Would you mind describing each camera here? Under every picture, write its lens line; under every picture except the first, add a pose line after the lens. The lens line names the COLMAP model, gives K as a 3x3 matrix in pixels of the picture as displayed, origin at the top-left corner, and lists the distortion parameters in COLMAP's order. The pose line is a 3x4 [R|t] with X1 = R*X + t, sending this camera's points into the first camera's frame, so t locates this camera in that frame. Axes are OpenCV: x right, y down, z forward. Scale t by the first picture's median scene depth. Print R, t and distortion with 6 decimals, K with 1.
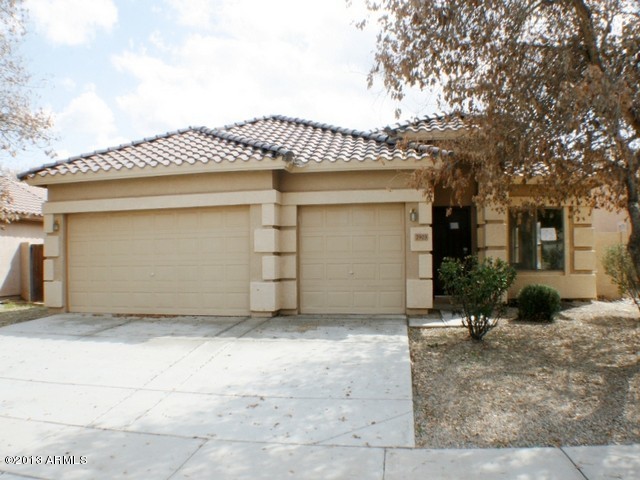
lens RADIAL K [[483.2, 0, 320.0], [0, 483.2, 240.0], [0, 0, 1]] dist [-0.194345, 0.068629]
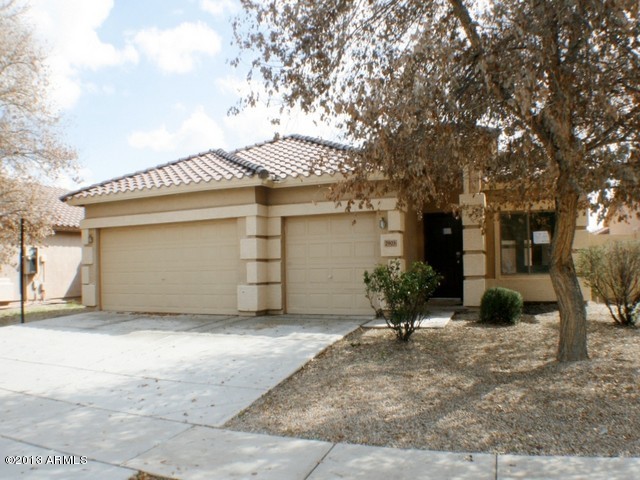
lens RADIAL K [[450.5, 0, 320.0], [0, 450.5, 240.0], [0, 0, 1]] dist [-0.184886, 0.051591]
pose [[0.984592, -0.018385, -0.173901, 0.238756], [0.016296, 0.999777, -0.013434, -0.002630], [0.174109, 0.010393, 0.984672, -0.013349]]
